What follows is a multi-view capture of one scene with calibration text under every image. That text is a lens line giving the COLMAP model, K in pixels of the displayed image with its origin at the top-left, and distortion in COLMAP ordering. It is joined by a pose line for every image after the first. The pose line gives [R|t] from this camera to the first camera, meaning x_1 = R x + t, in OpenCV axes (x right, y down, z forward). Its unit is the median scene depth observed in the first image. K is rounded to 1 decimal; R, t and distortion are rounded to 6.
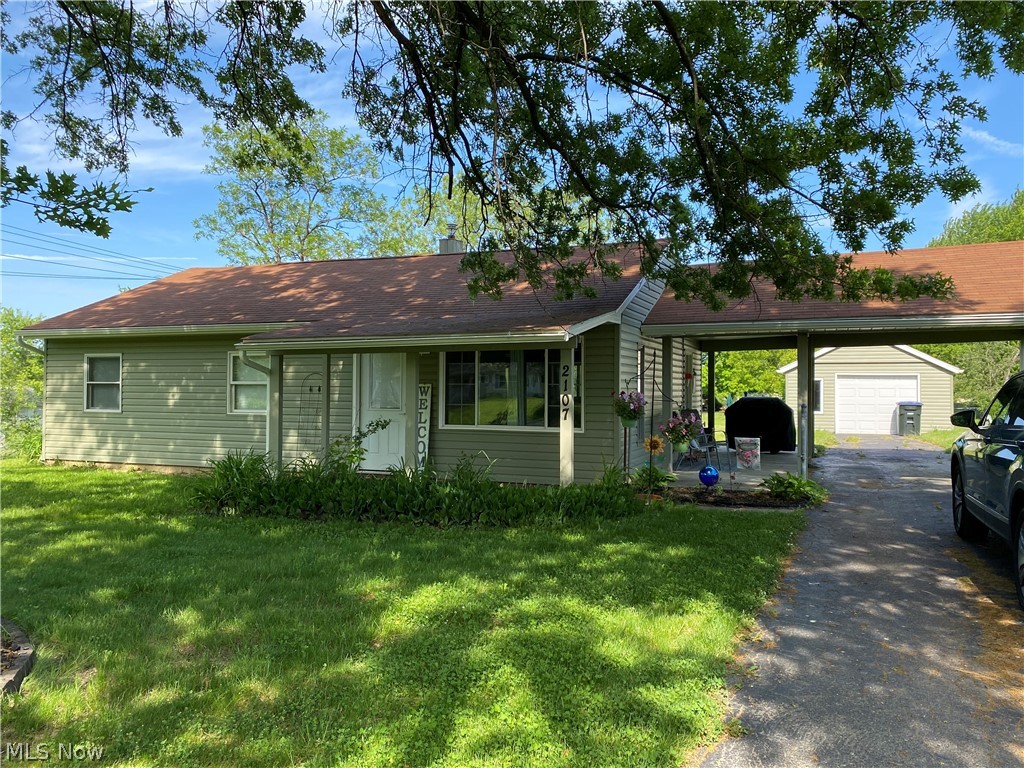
lens RADIAL K [[781.0, 0, 504.4], [0, 781.0, 383.8], [0, 0, 1]] dist [0.044675, -0.046255]
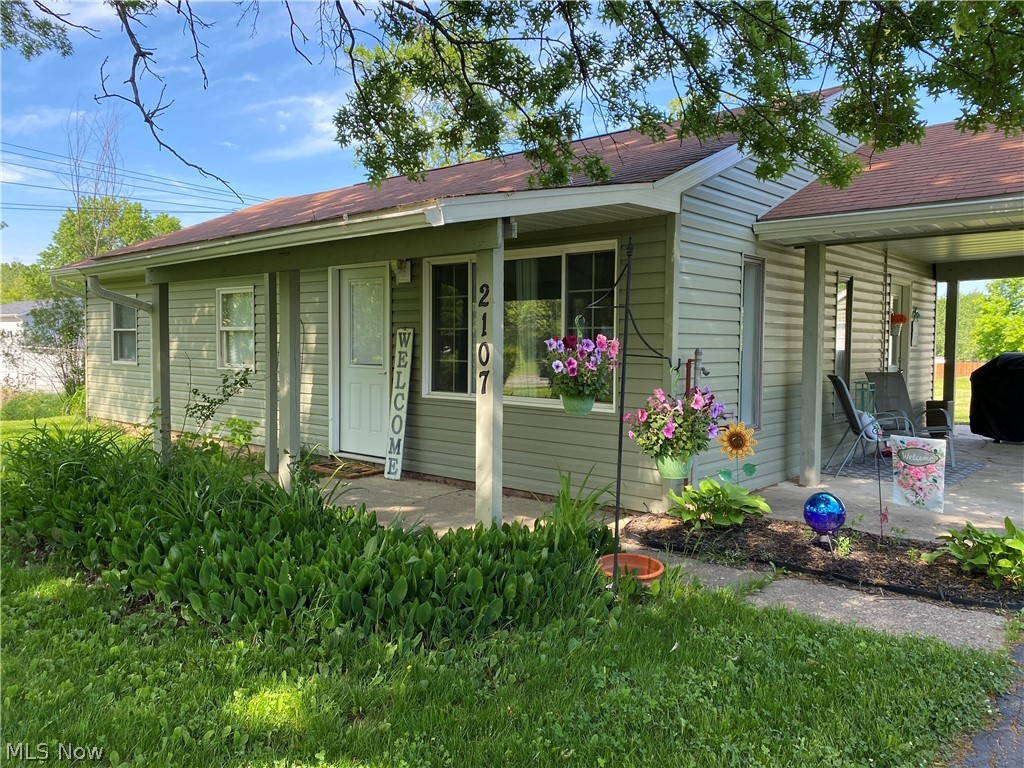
lens RADIAL K [[781.0, 0, 504.4], [0, 781.0, 383.8], [0, 0, 1]] dist [0.044675, -0.046255]
pose [[0.945123, 0.021170, -0.326029, 0.192680], [-0.002400, 0.998321, 0.057867, 0.008378], [0.326707, -0.053909, 0.943587, 0.407467]]
